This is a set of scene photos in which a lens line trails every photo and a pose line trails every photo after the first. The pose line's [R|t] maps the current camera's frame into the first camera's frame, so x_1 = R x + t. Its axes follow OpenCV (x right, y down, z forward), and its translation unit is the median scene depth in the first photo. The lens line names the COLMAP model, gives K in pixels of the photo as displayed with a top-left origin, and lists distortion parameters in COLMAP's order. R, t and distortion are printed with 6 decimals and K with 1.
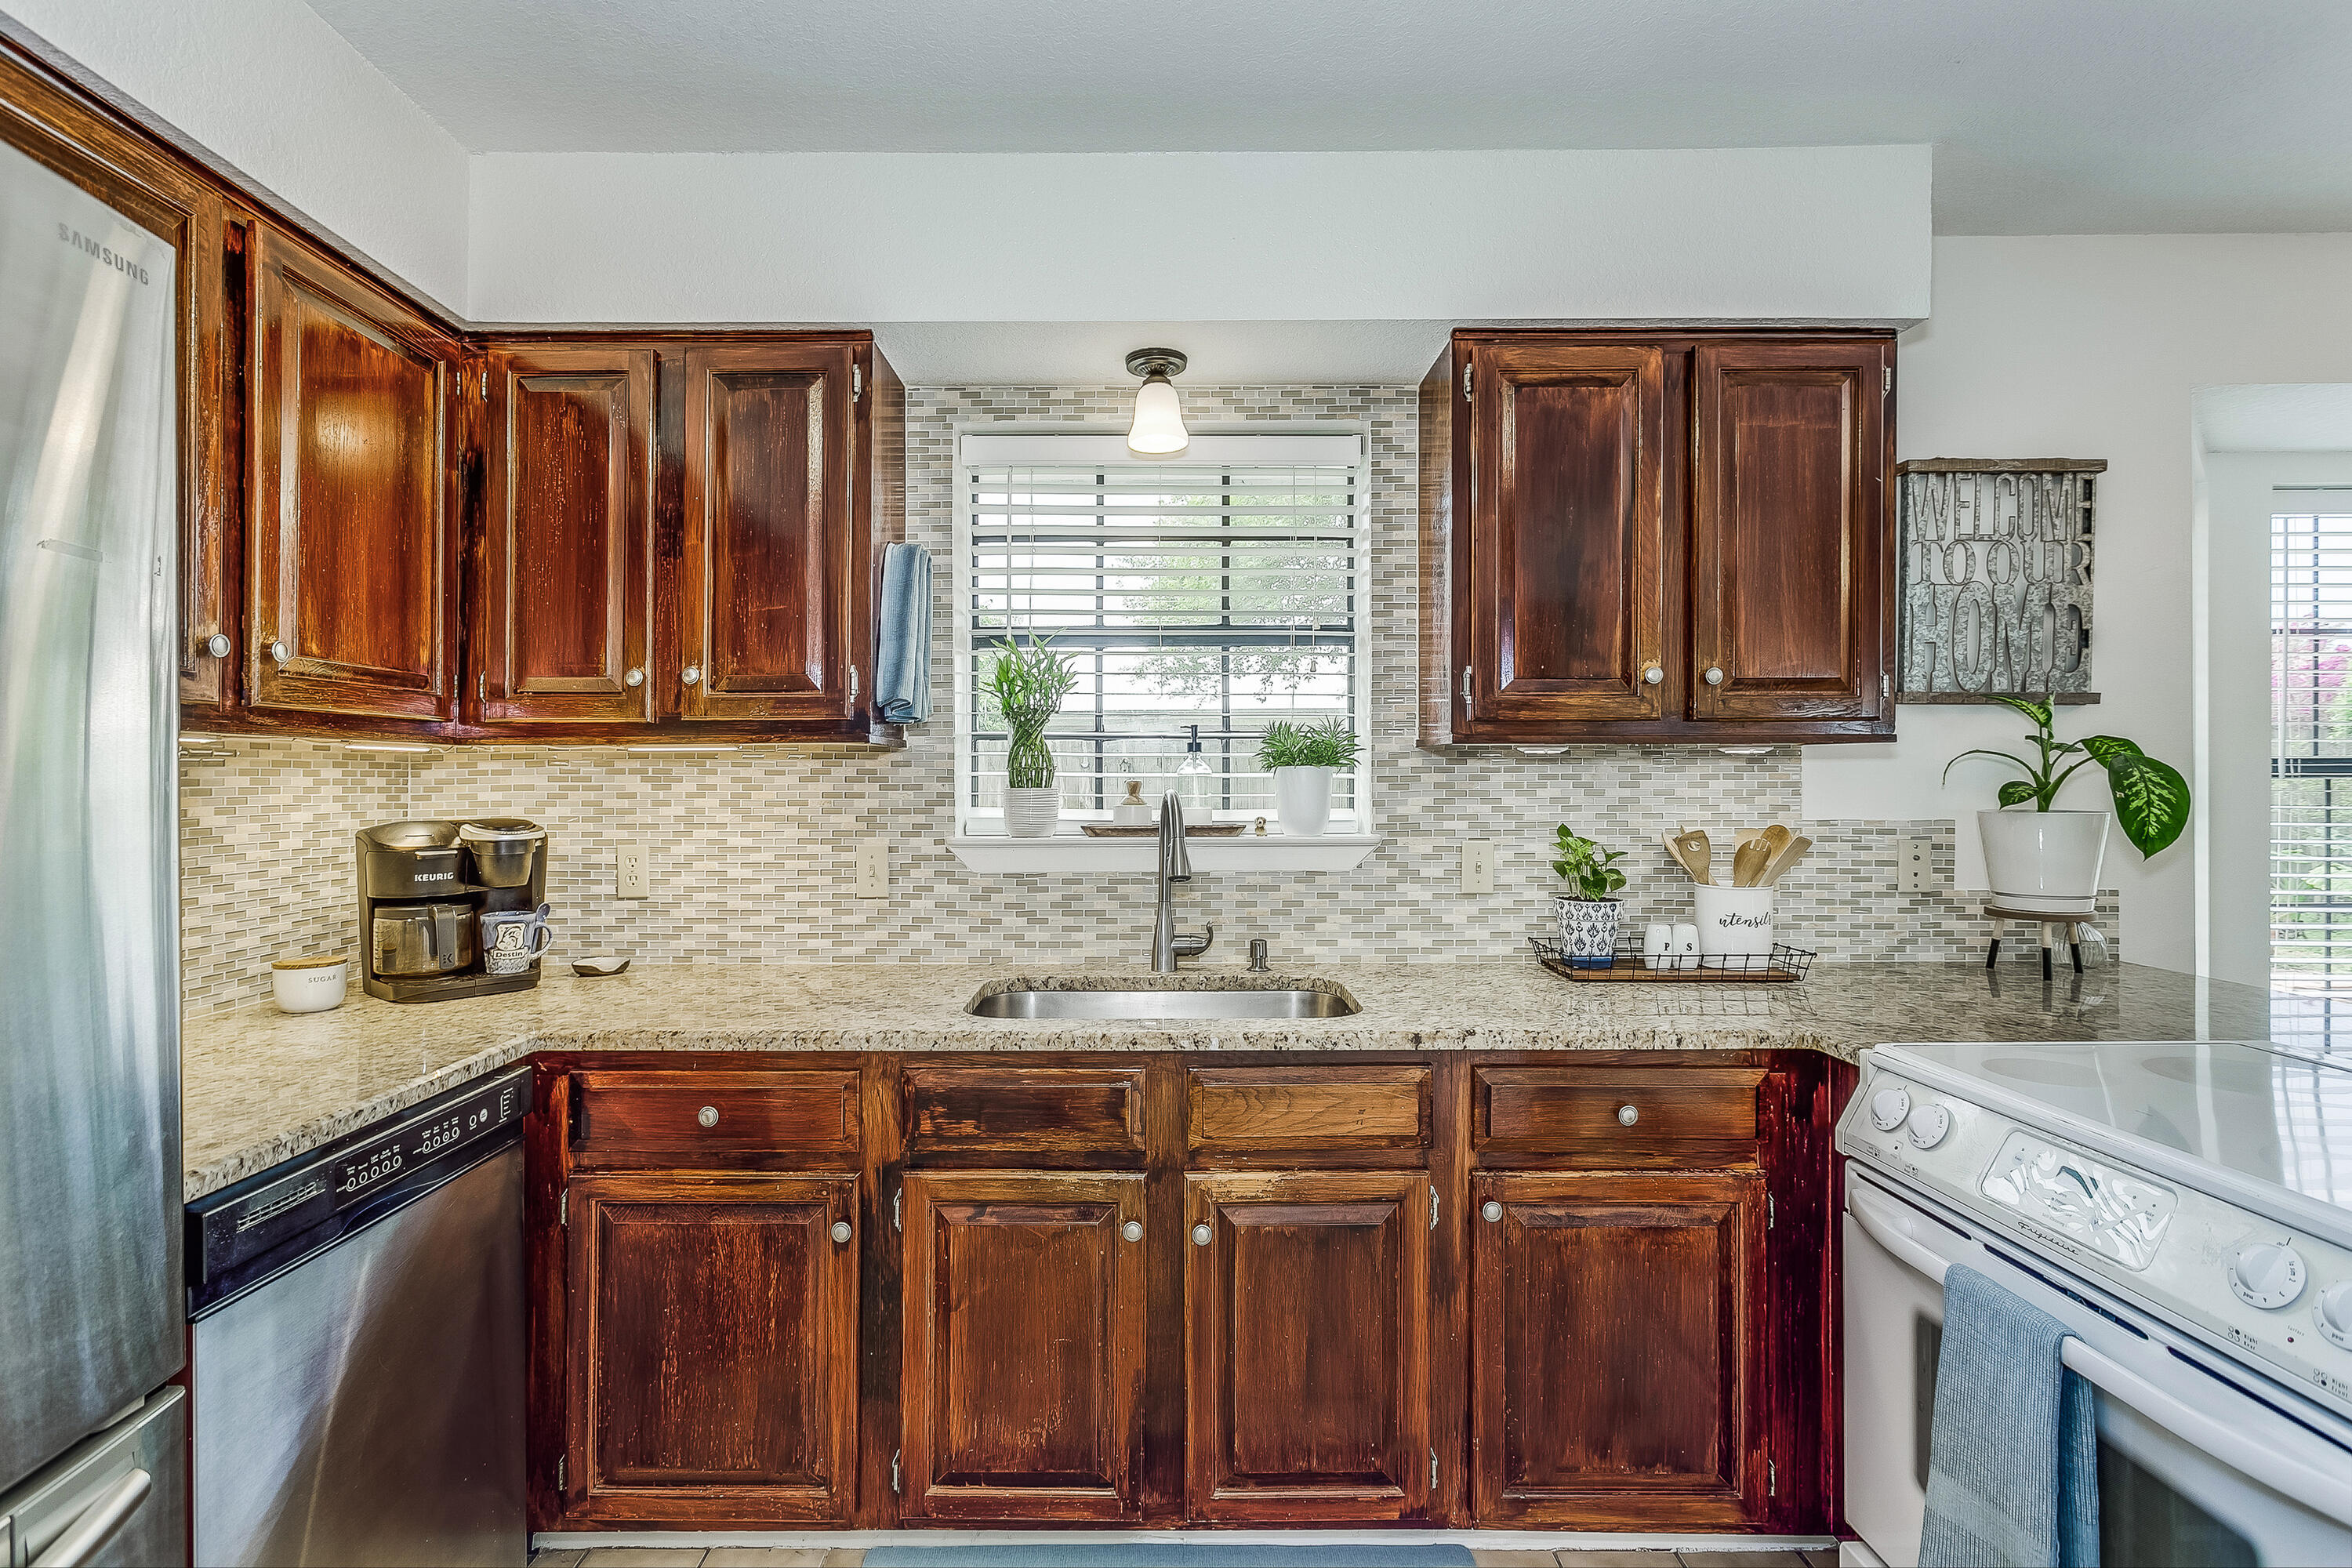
lens RADIAL K [[1153.1, 0, 1164.9], [0, 1153.1, 773.0], [0, 0, 1]] dist [0.004636, 0.000767]
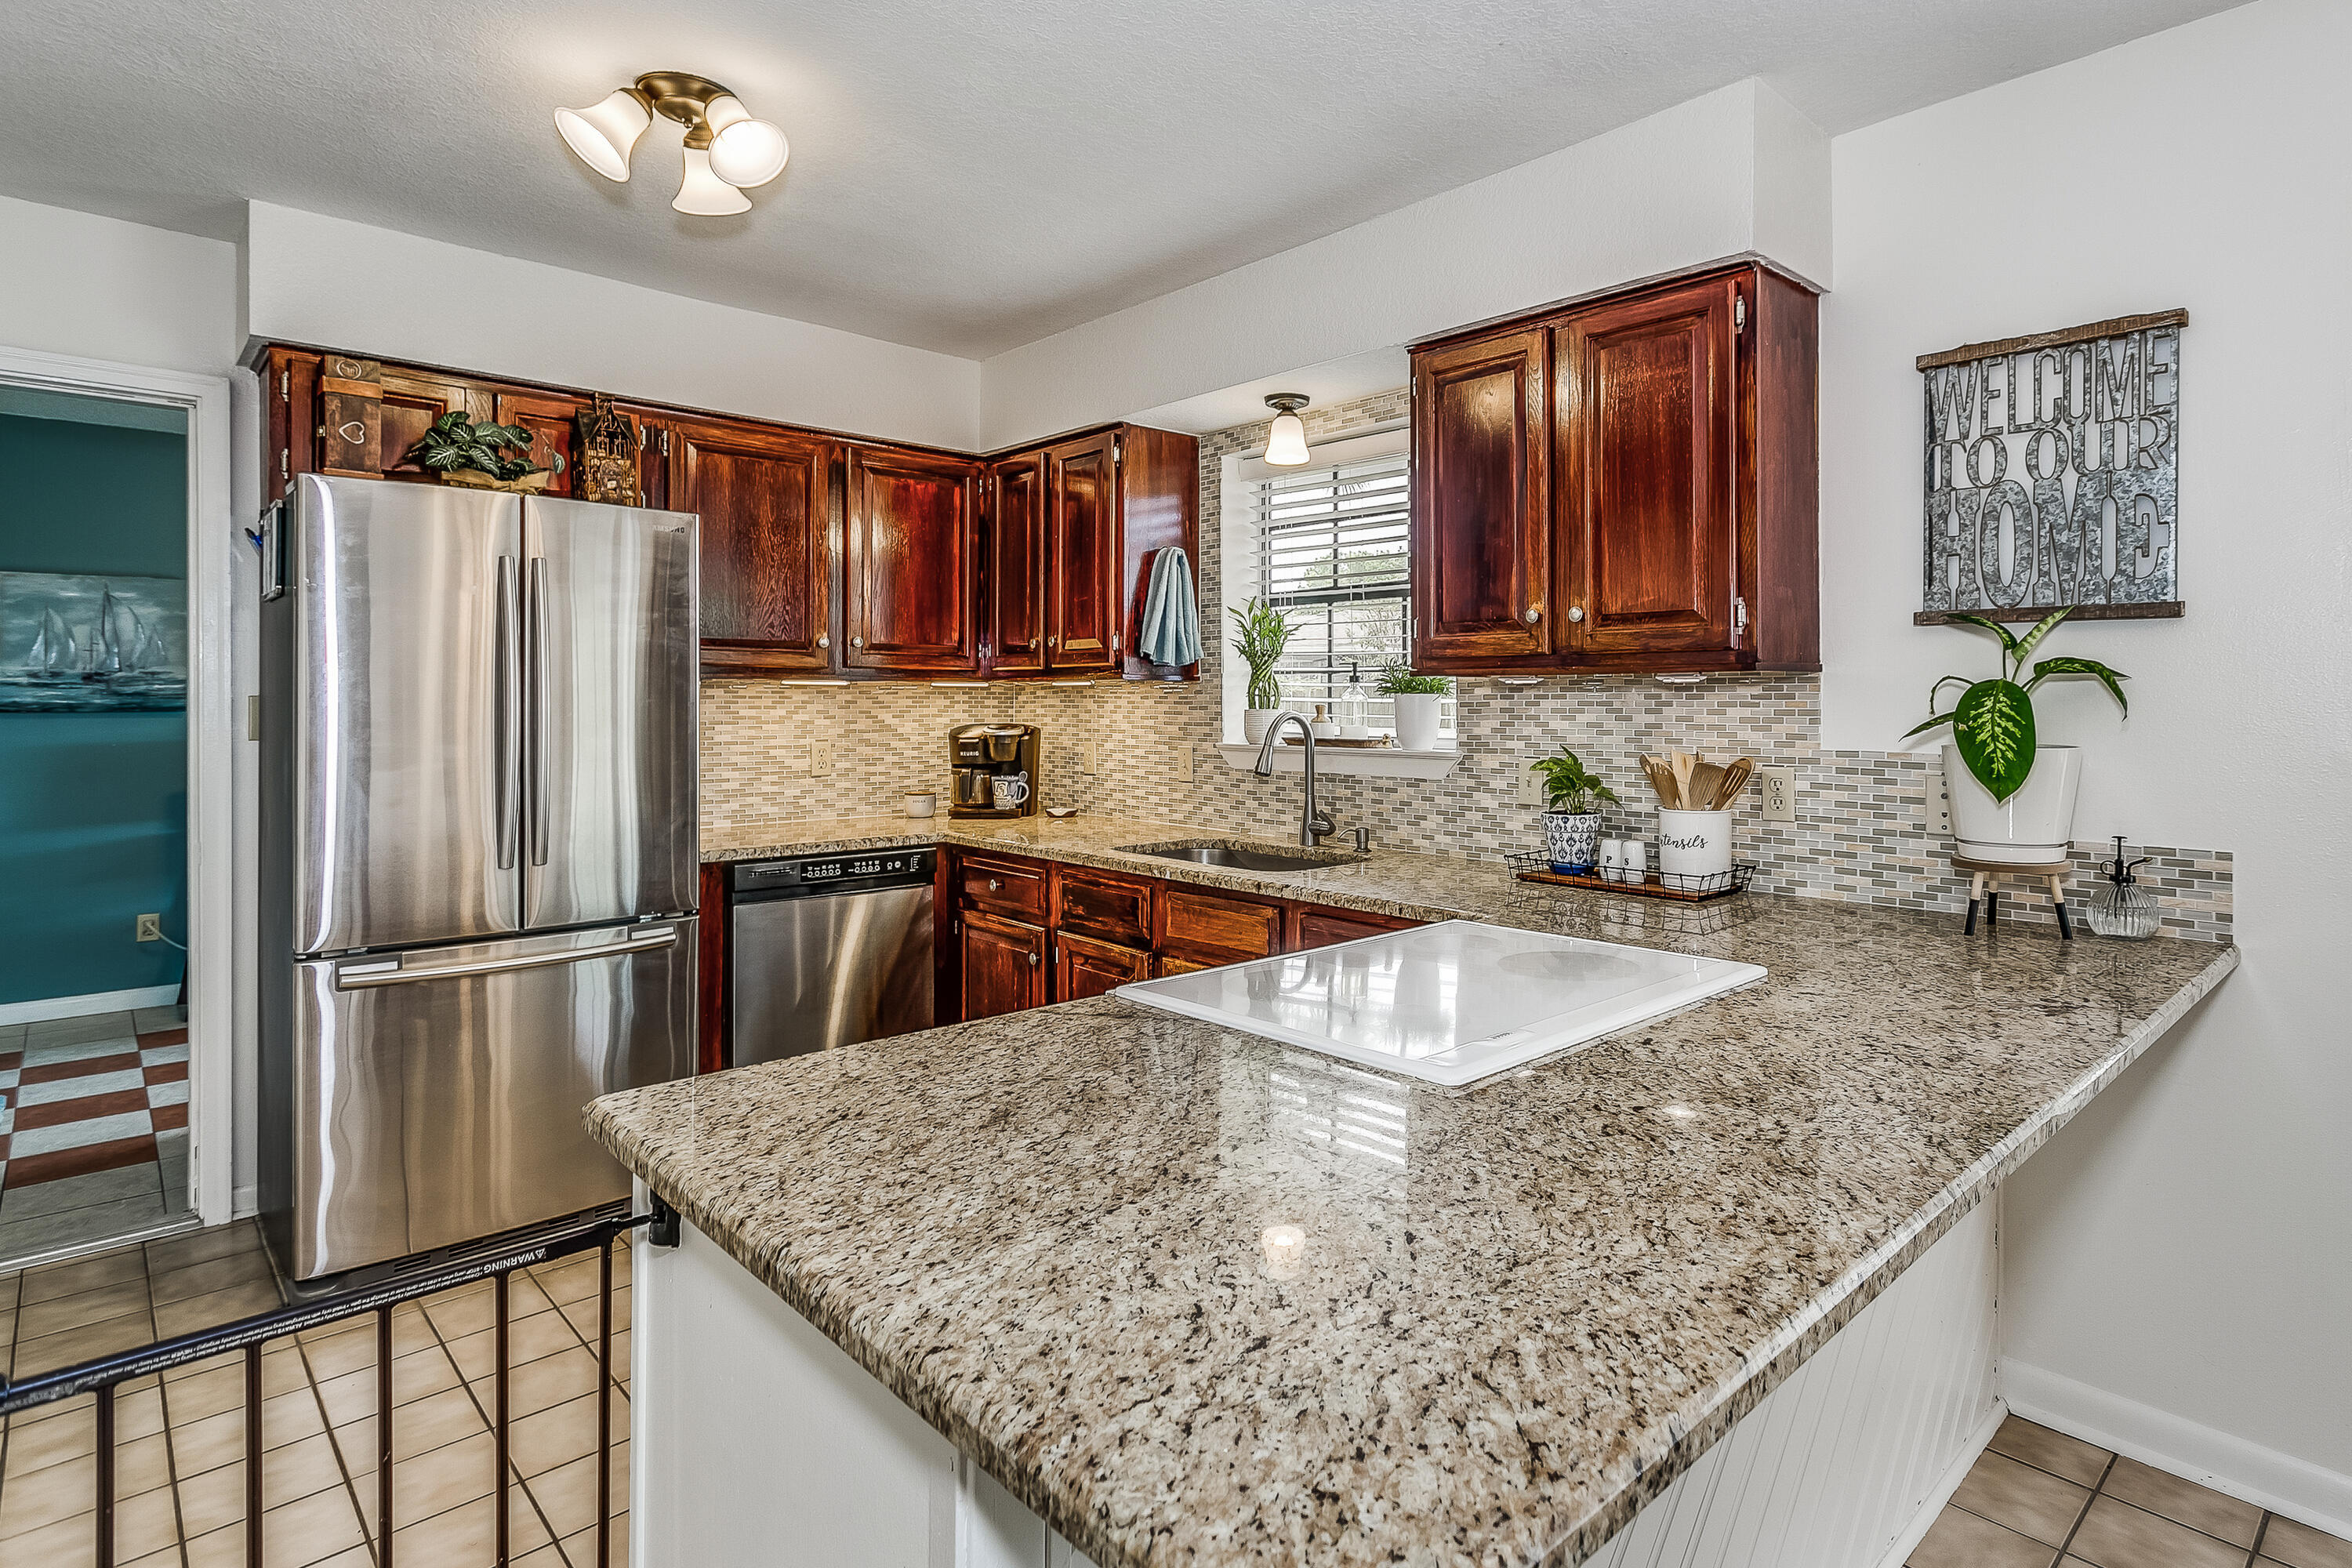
lens RADIAL K [[1234.8, 0, 1267.2], [0, 1234.8, 708.9], [0, 0, 1]] dist [0.001296, 0.001169]
pose [[0.698549, 0.008783, -0.715508, 1.050574], [-0.001020, 0.999936, 0.011278, -0.004971], [0.715561, -0.007149, 0.698513, -0.048196]]
